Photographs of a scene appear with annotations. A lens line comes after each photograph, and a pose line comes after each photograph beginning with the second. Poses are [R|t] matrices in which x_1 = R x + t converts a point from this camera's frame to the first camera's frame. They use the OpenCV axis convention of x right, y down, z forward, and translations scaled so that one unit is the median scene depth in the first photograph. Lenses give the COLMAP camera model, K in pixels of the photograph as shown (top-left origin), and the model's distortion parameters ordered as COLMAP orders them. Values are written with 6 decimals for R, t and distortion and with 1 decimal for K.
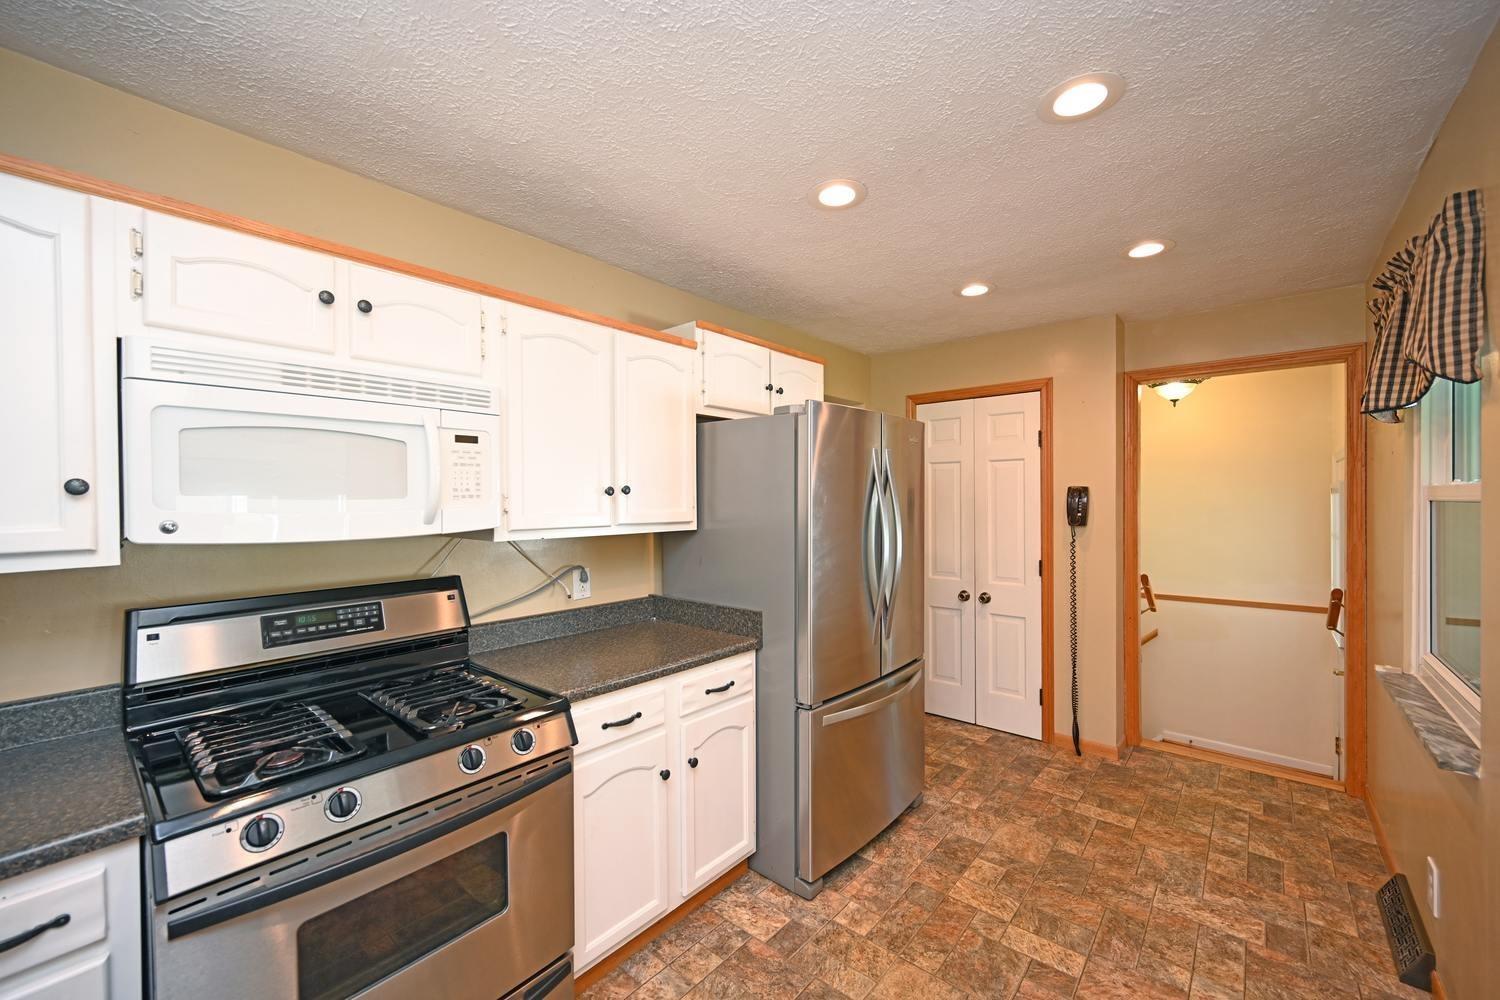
lens RADIAL K [[592.3, 0, 751.2], [0, 592.3, 502.6], [0, 0, 1]] dist [-0.000784, -0.000312]
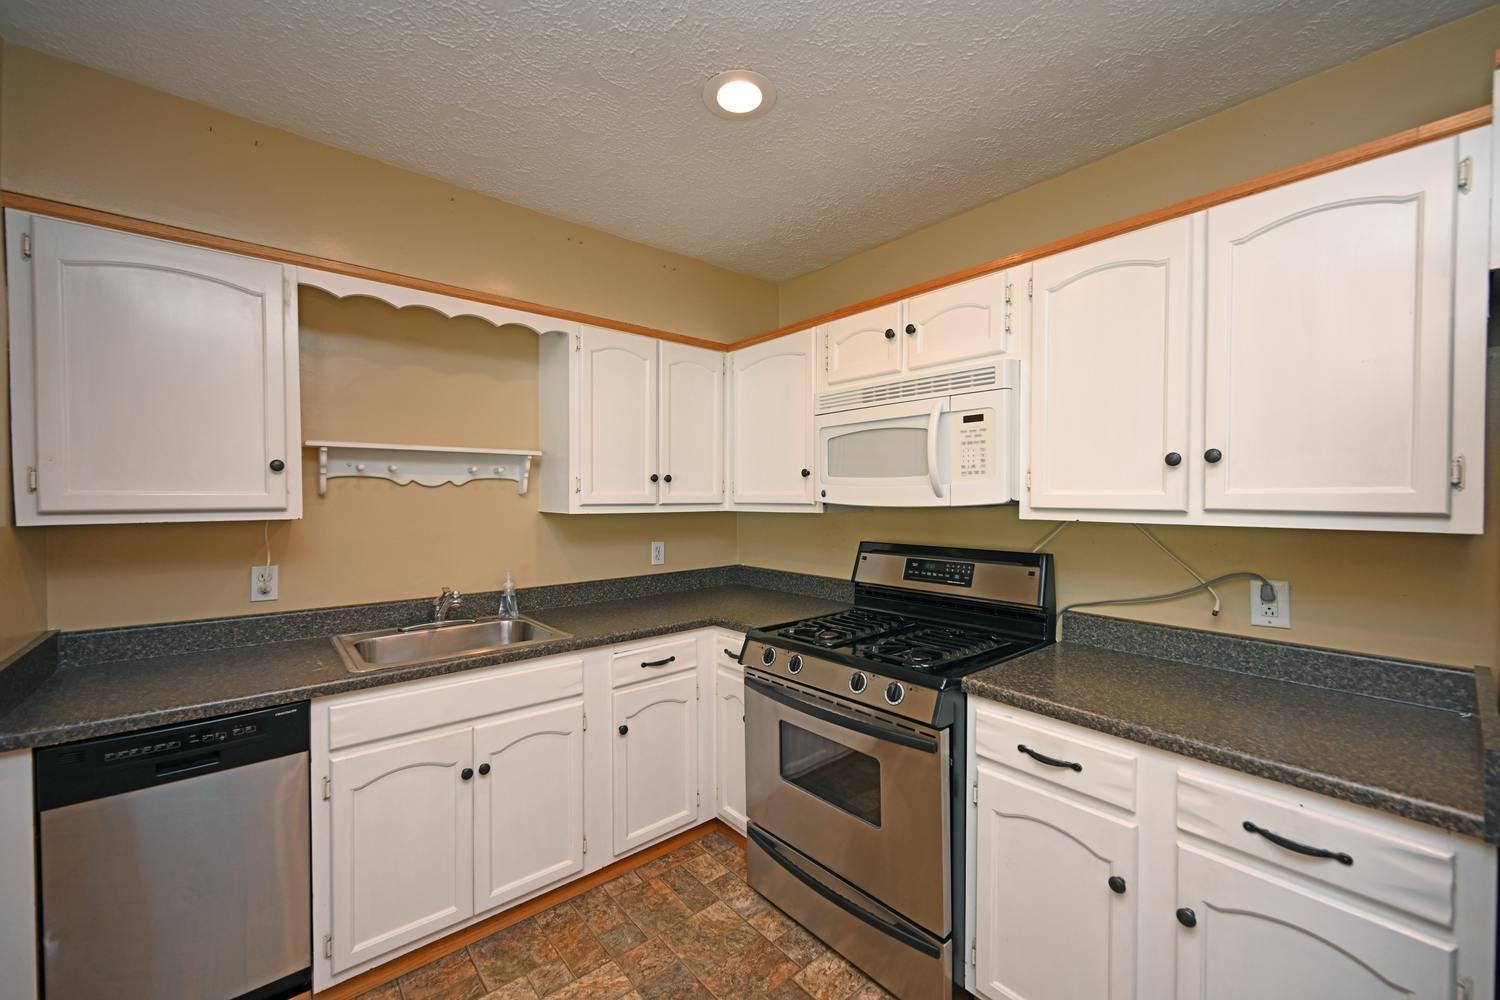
lens RADIAL K [[592.3, 0, 751.2], [0, 592.3, 502.6], [0, 0, 1]] dist [-0.000784, -0.000312]
pose [[-0.160716, 0.019977, -0.986799, 0.651194], [-0.004995, 0.999766, 0.021053, 0.023763], [0.986988, 0.008312, -0.160578, 0.803487]]
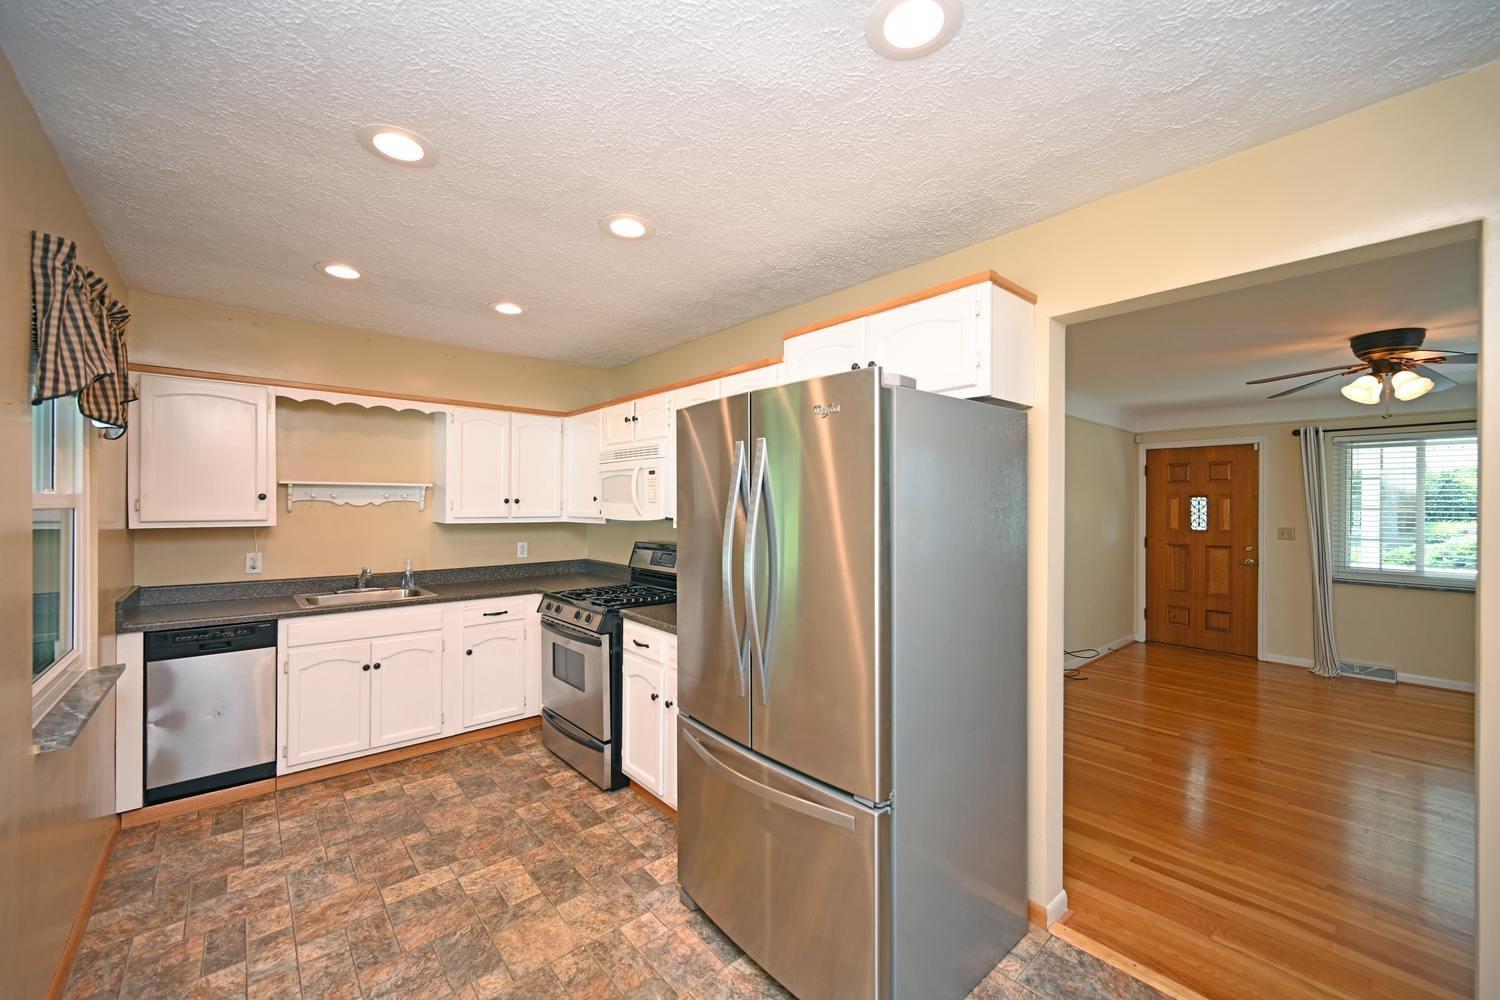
lens RADIAL K [[589.1, 0, 756.9], [0, 589.1, 504.5], [0, 0, 1]] dist [-0.001613, -0.000396]
pose [[-0.138434, 0.006643, -0.990349, 1.414692], [-0.011854, 0.999895, 0.008364, -0.023690], [0.990301, 0.012898, -0.138341, 1.654817]]
